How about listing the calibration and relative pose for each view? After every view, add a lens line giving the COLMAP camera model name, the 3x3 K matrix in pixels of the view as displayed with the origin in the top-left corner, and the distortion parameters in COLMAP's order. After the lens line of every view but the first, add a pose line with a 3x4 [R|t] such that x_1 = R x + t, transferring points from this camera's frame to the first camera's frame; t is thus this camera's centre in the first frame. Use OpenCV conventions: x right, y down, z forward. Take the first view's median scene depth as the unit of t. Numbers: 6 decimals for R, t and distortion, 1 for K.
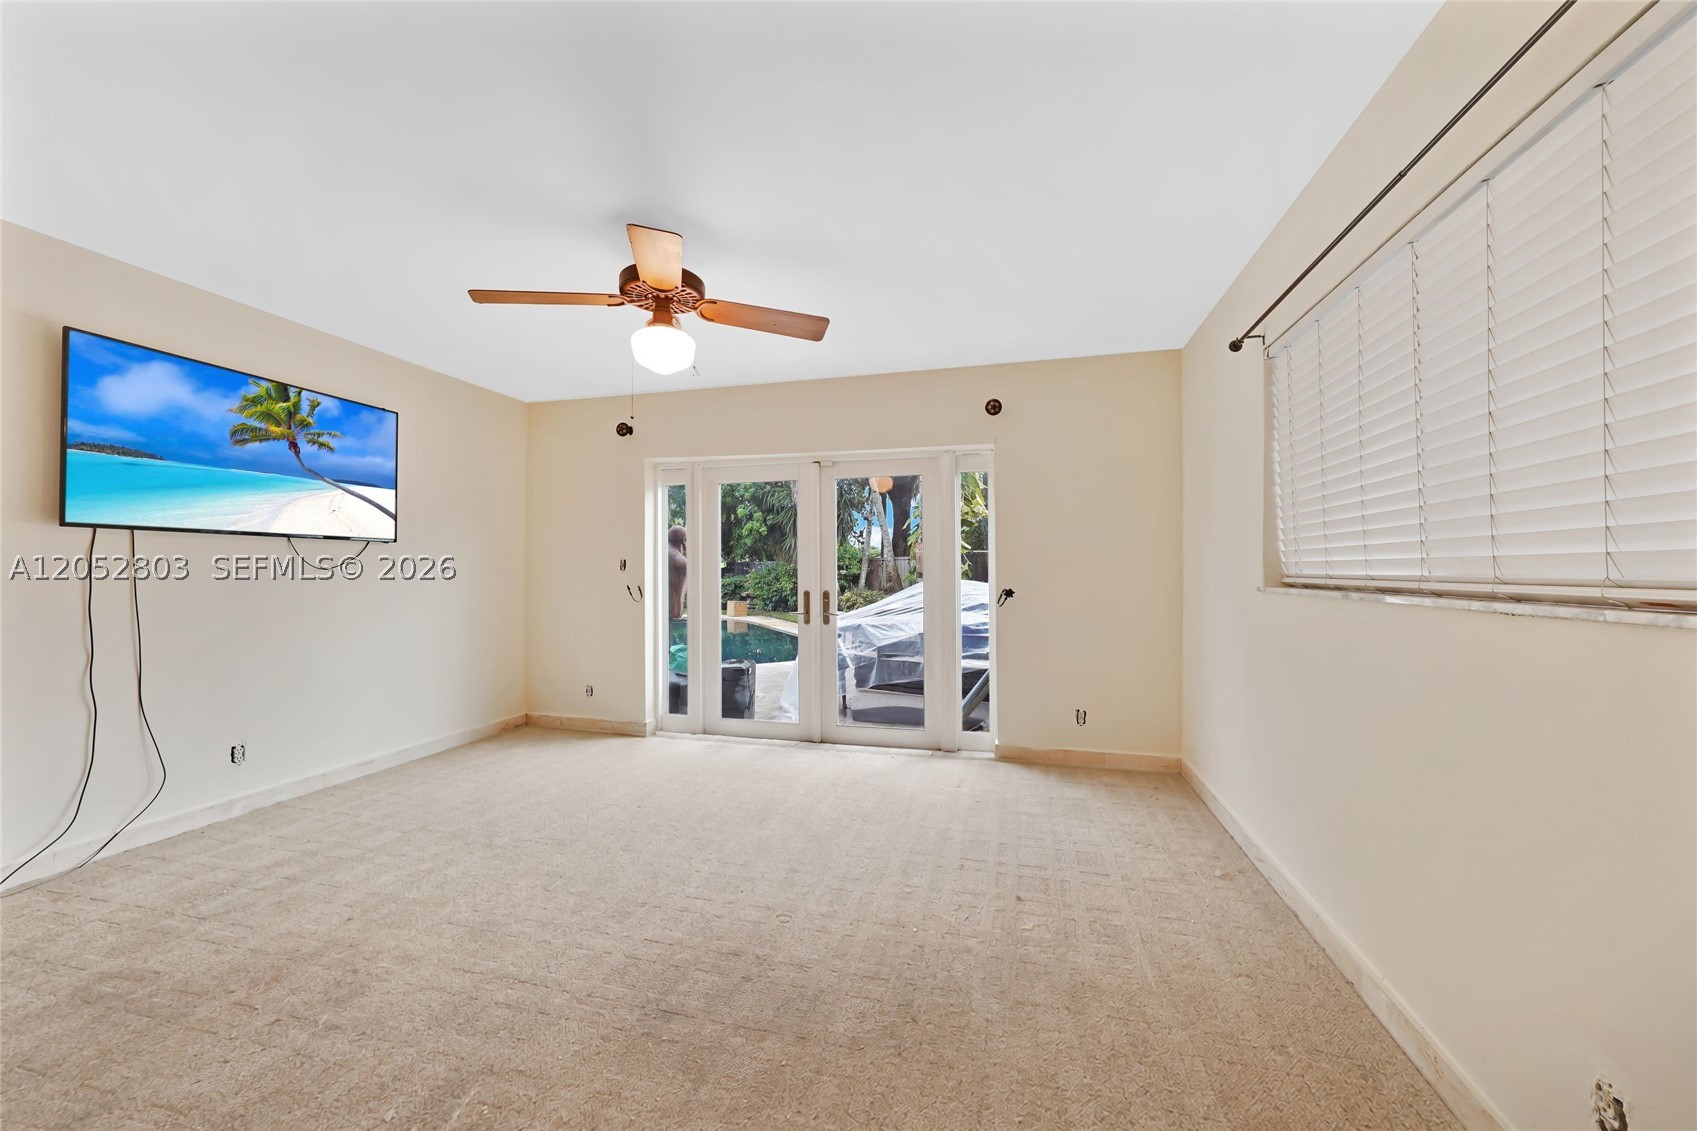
lens RADIAL K [[639.6, 0, 873.5], [0, 639.6, 560.7], [0, 0, 1]] dist [-0.022954, 0.008655]
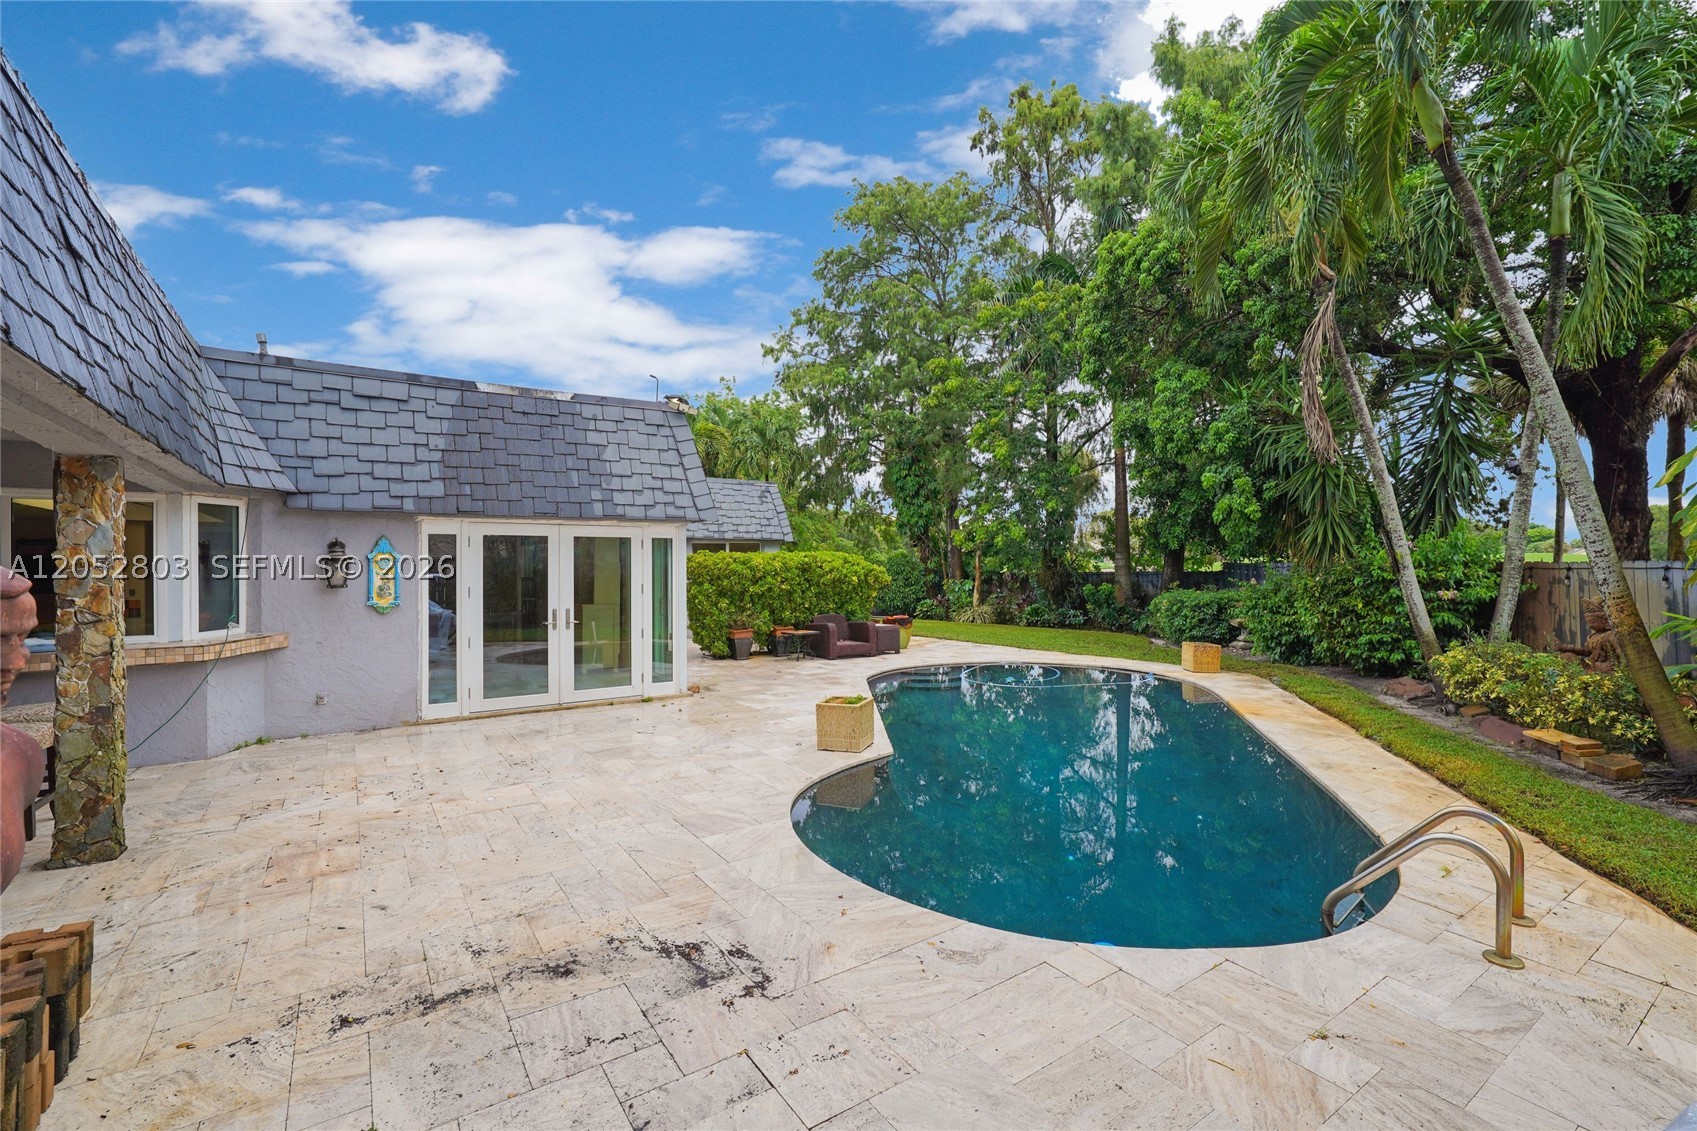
lens RADIAL K [[743.4, 0, 849.8], [0, 743.4, 562.5], [0, 0, 1]] dist [-0.010096, 0.005094]
pose [[0.733887, -0.005098, -0.679252, -0.002274], [0.010006, 0.999944, 0.003306, -0.010060], [0.679197, -0.009223, 0.733898, 0.324942]]
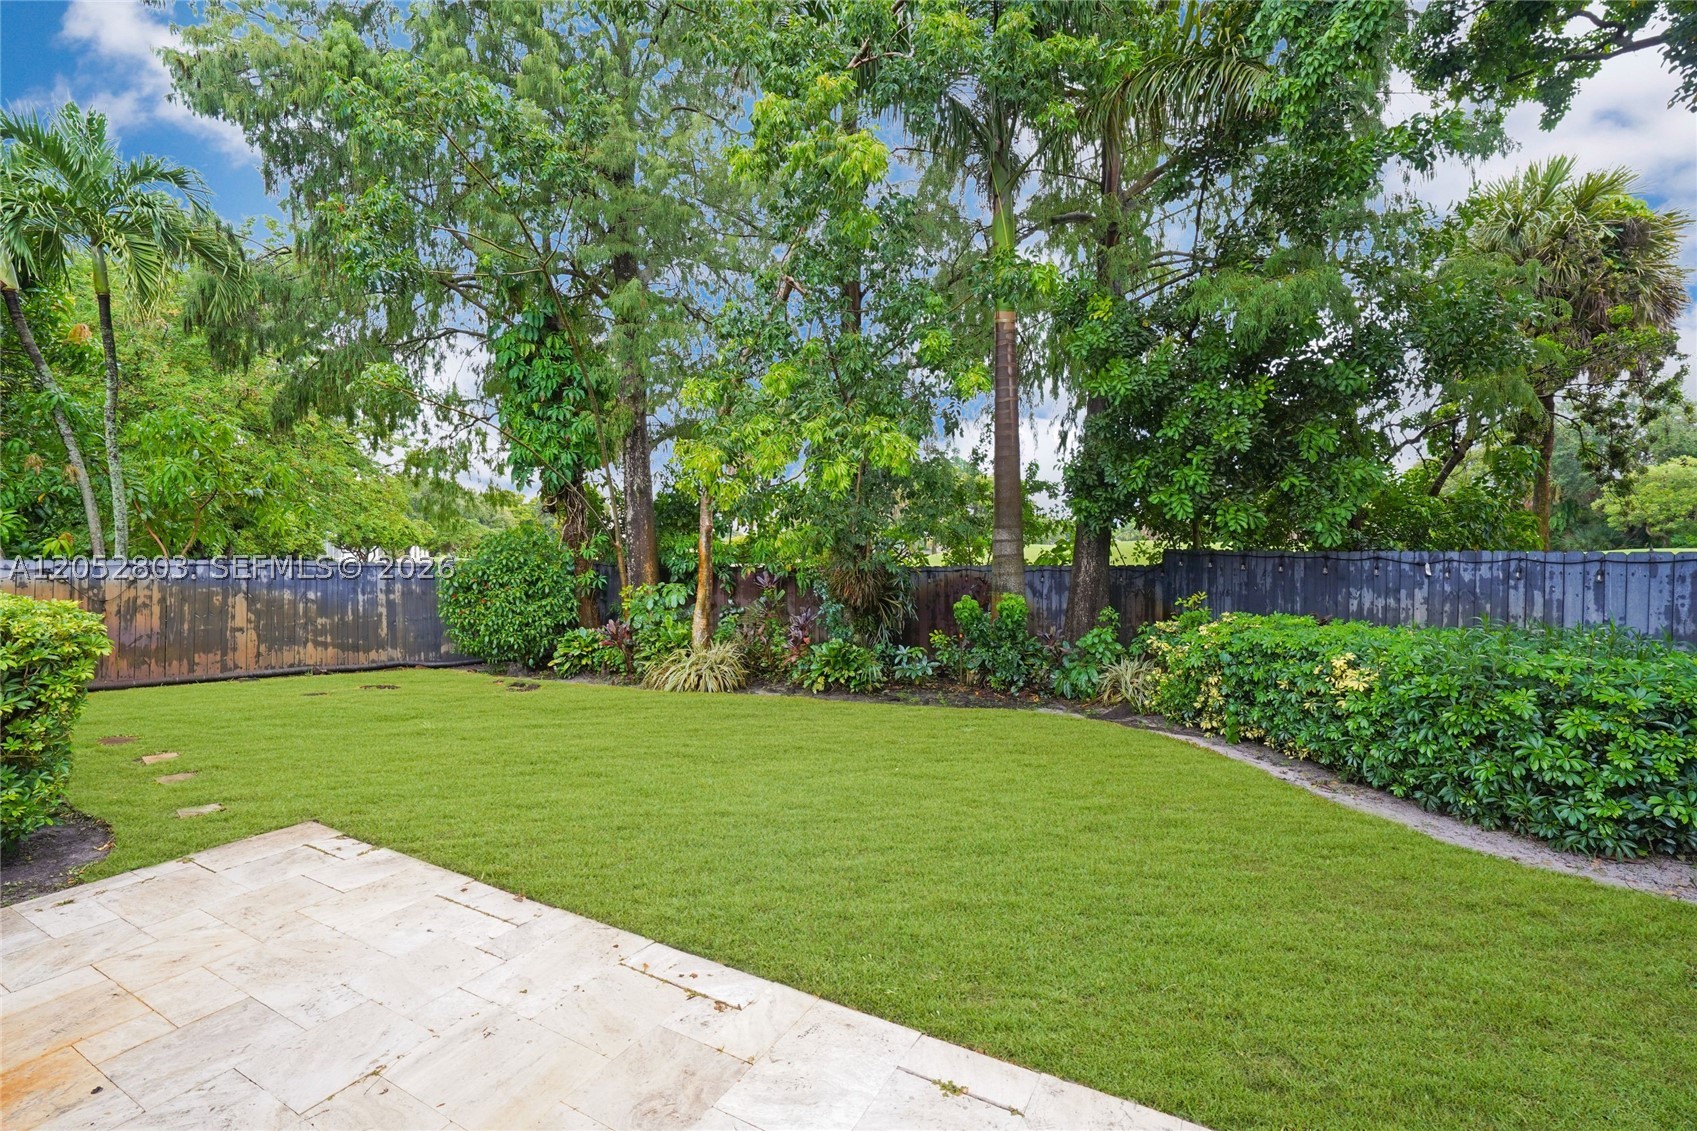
lens RADIAL K [[698.5, 0, 848.5], [0, 698.5, 565.5], [0, 0, 1]] dist [-0.000729, 0.000187]
pose [[0.963170, 0.006660, -0.268812, -0.476368], [0.000187, 0.999676, 0.025439, -0.002221], [0.268894, -0.024553, 0.962857, 0.952640]]
